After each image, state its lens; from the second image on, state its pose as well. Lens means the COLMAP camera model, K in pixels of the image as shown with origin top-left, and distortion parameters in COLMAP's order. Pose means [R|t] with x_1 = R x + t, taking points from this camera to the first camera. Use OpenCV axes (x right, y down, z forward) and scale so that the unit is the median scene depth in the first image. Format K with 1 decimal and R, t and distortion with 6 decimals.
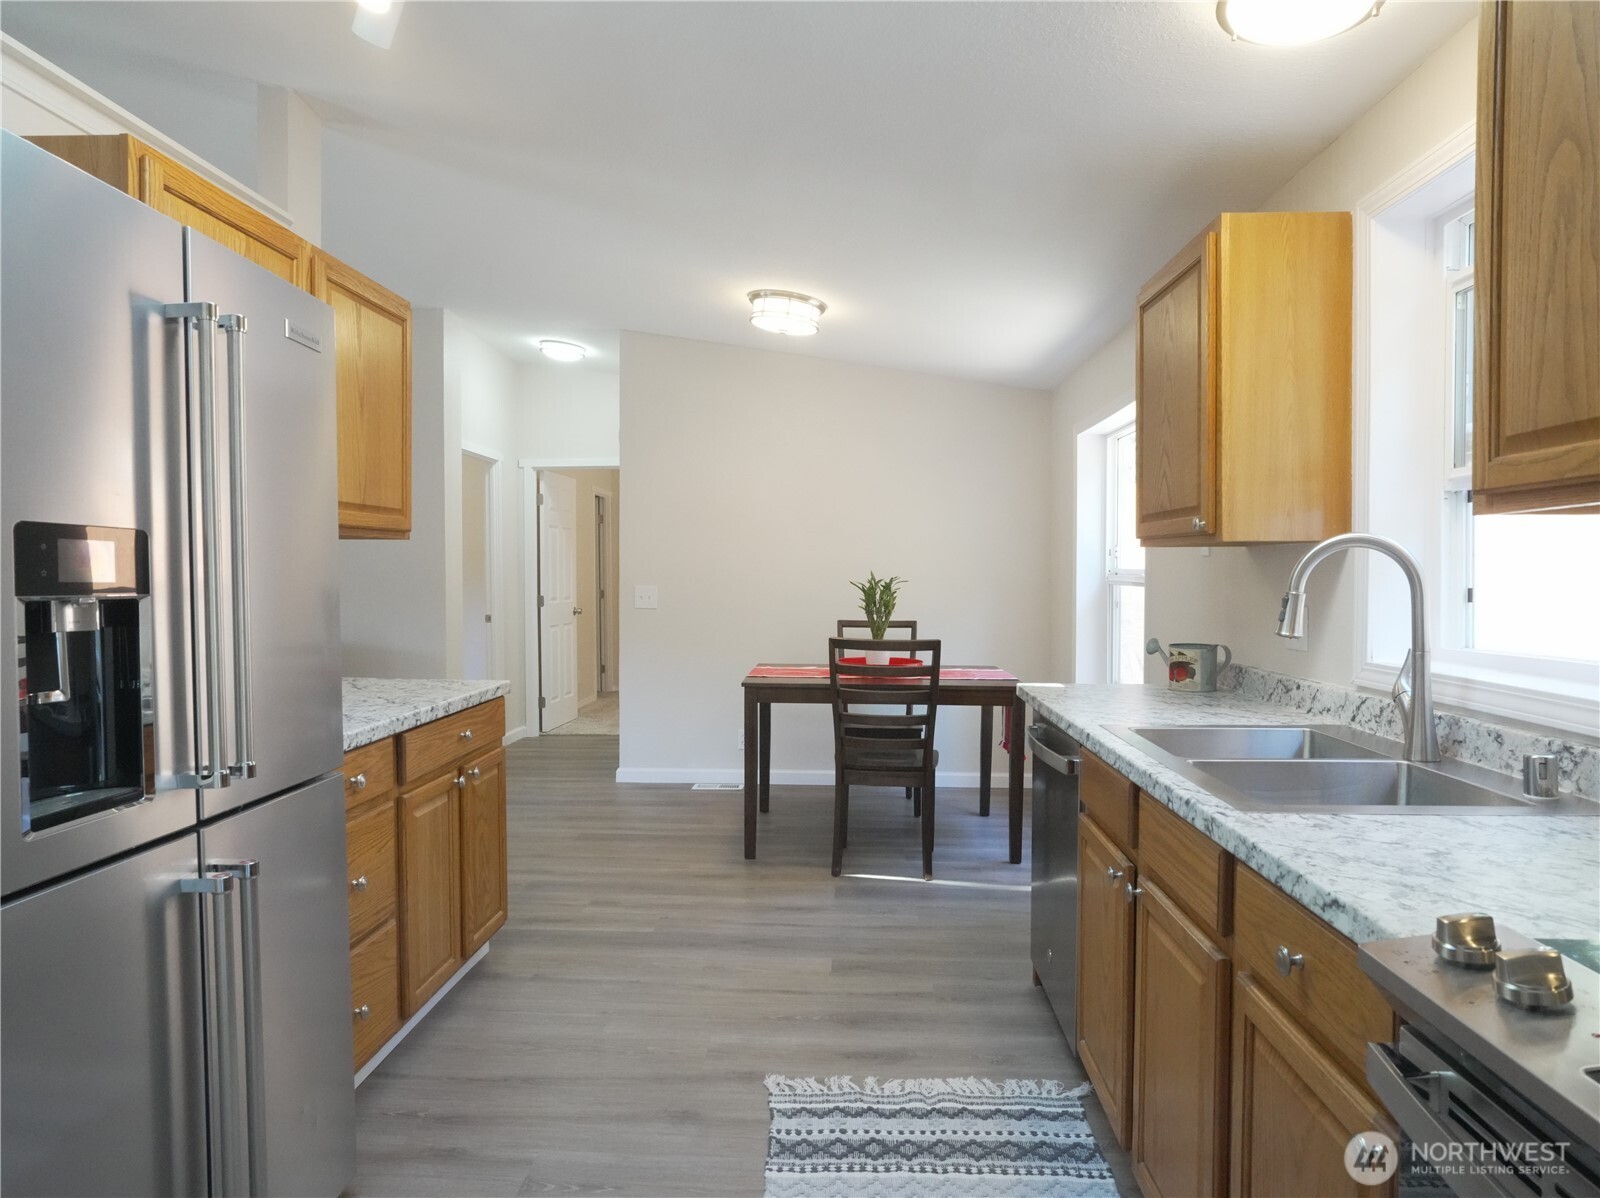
lens RADIAL K [[976.8, 0, 806.3], [0, 976.8, 603.6], [0, 0, 1]] dist [-0.052122, 0.037150]
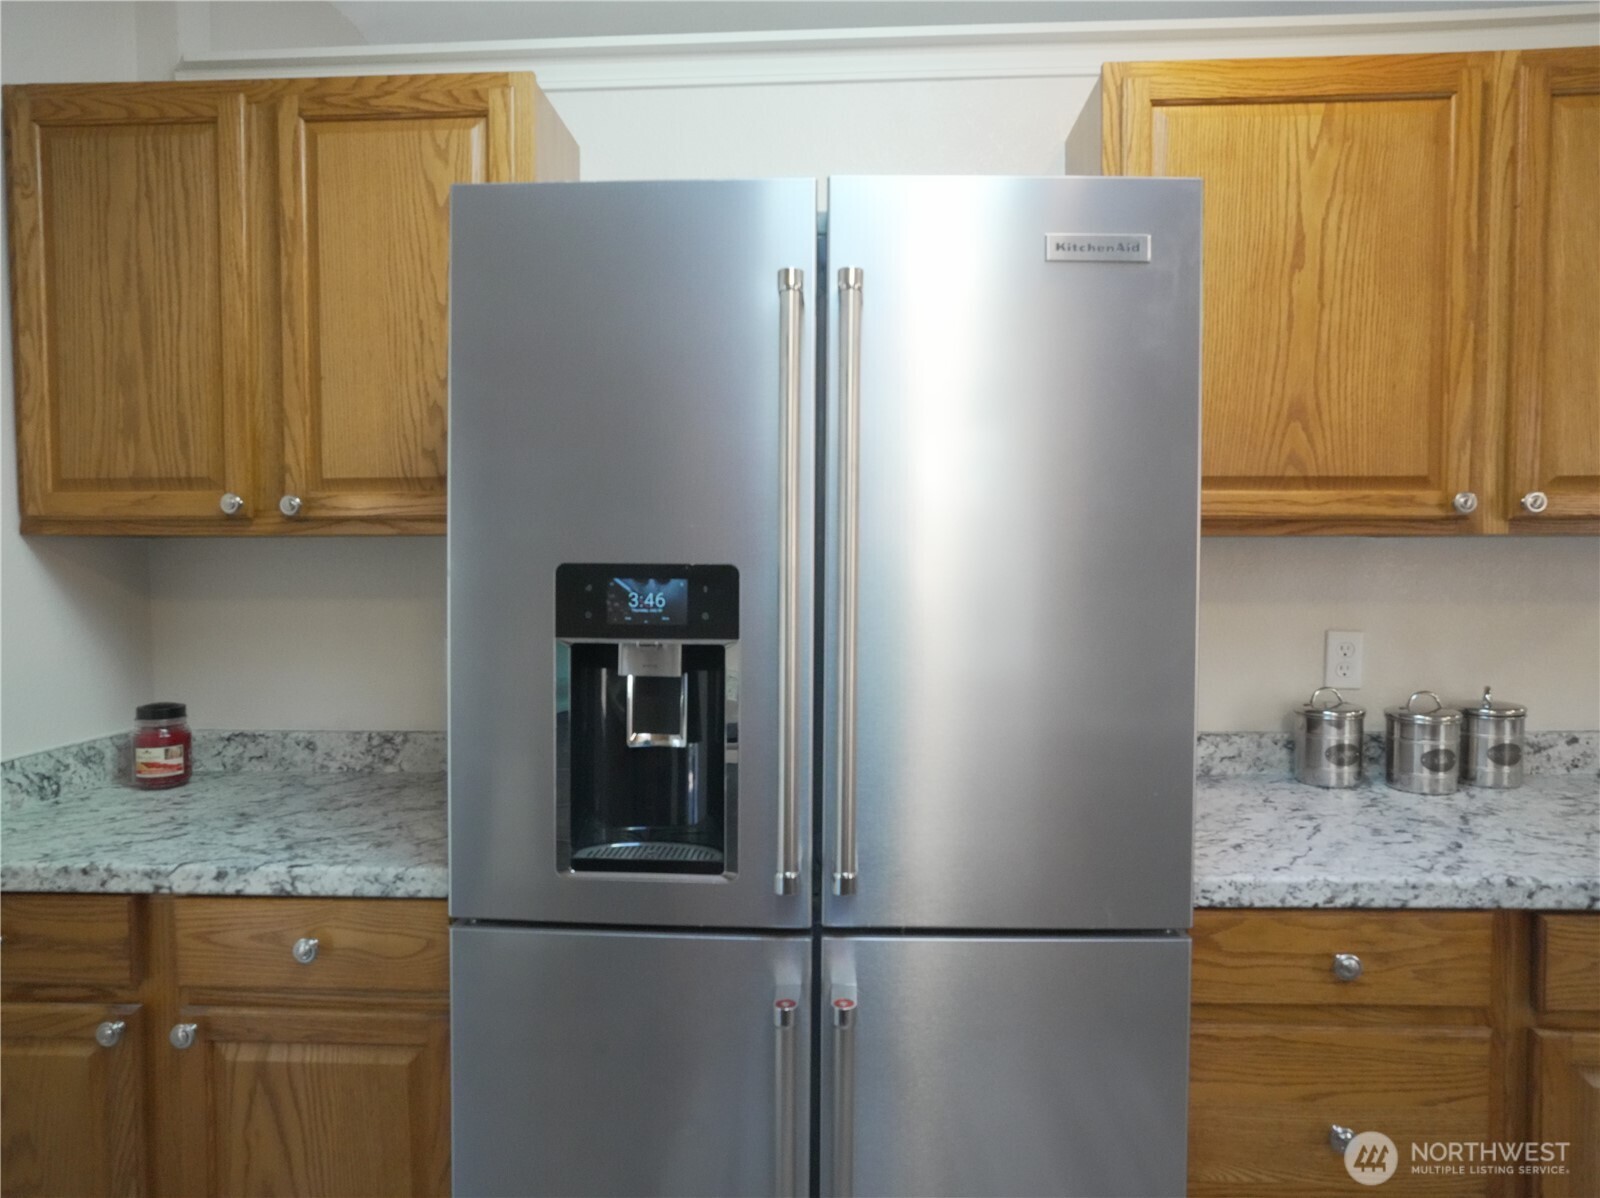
lens RADIAL K [[976.8, 0, 793.6], [0, 976.8, 596.7], [0, 0, 1]] dist [-0.052122, 0.037150]
pose [[0.000027, 0.032964, -0.999457, 0.107136], [-0.028514, 0.999050, 0.032950, -0.047244], [0.999593, 0.028498, 0.000967, 0.639338]]
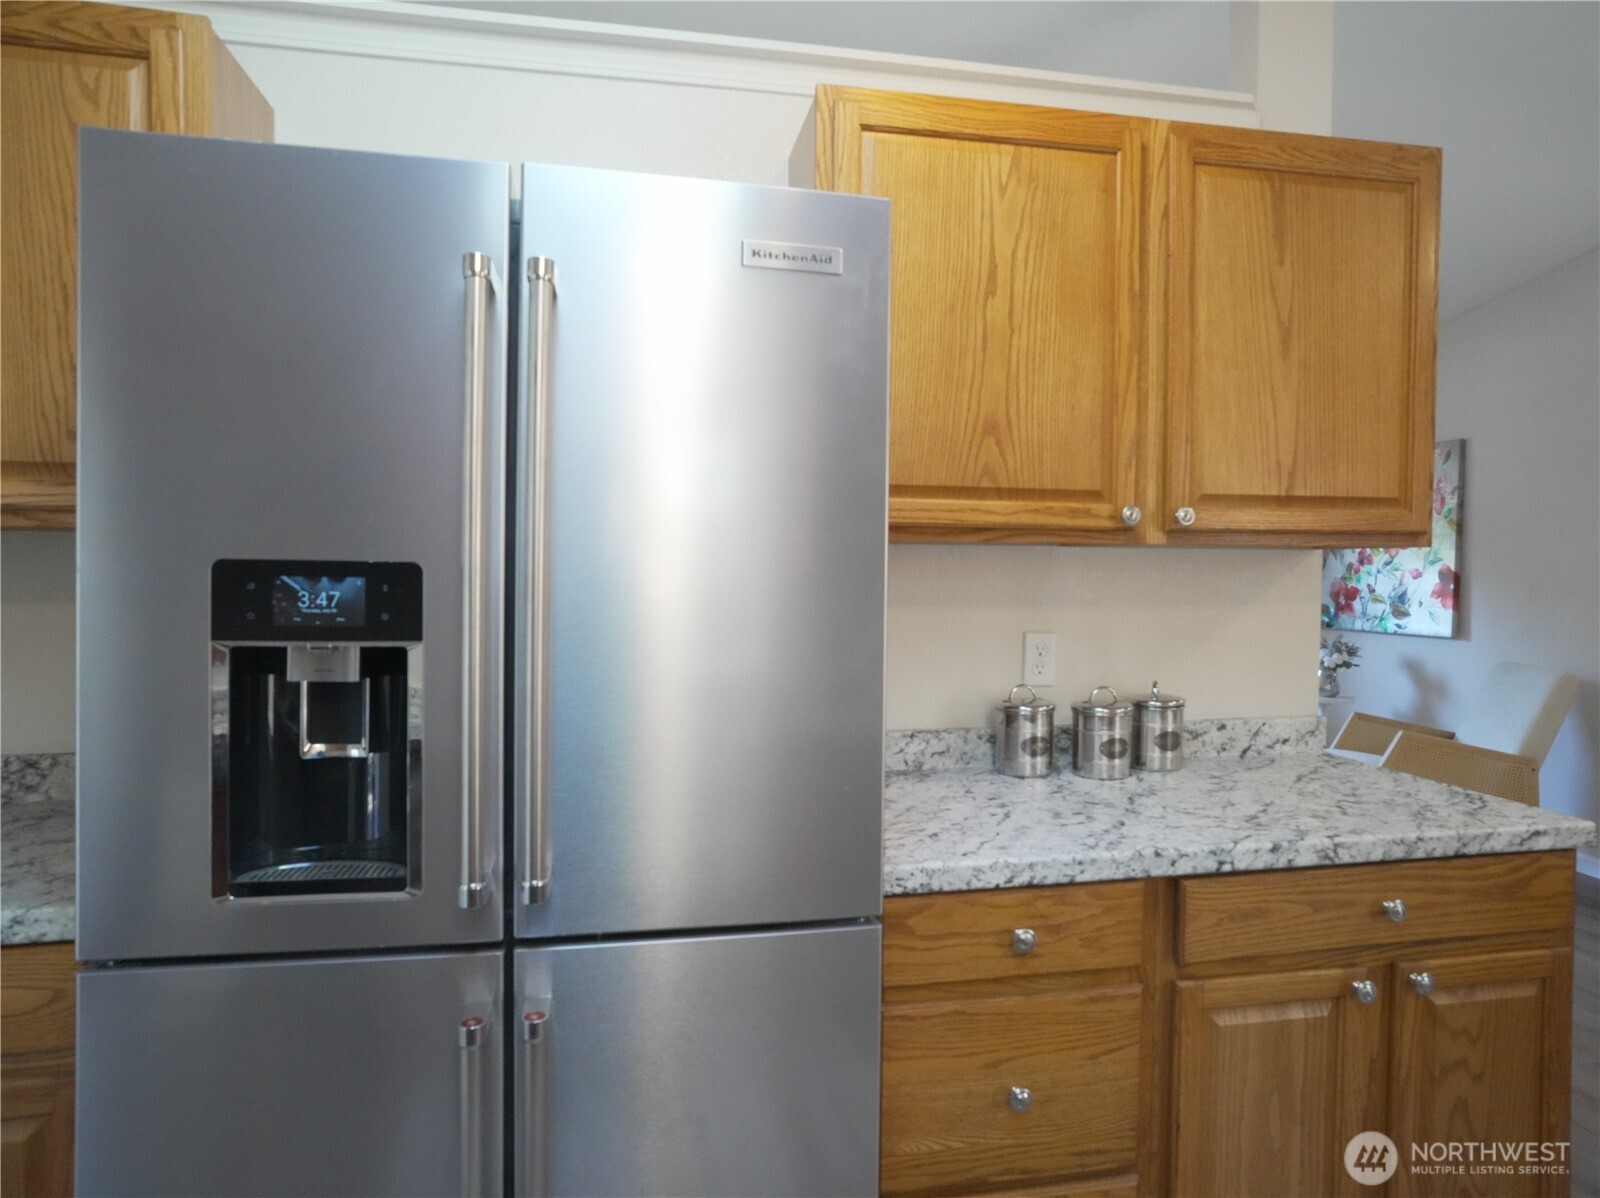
lens RADIAL K [[976.8, 0, 797.0], [0, 976.8, 601.2], [0, 0, 1]] dist [-0.052122, 0.037150]
pose [[0.236951, 0.027516, -0.971132, 0.107967], [-0.035625, 0.999173, 0.019618, -0.042999], [0.970868, 0.029949, 0.237735, 0.678315]]
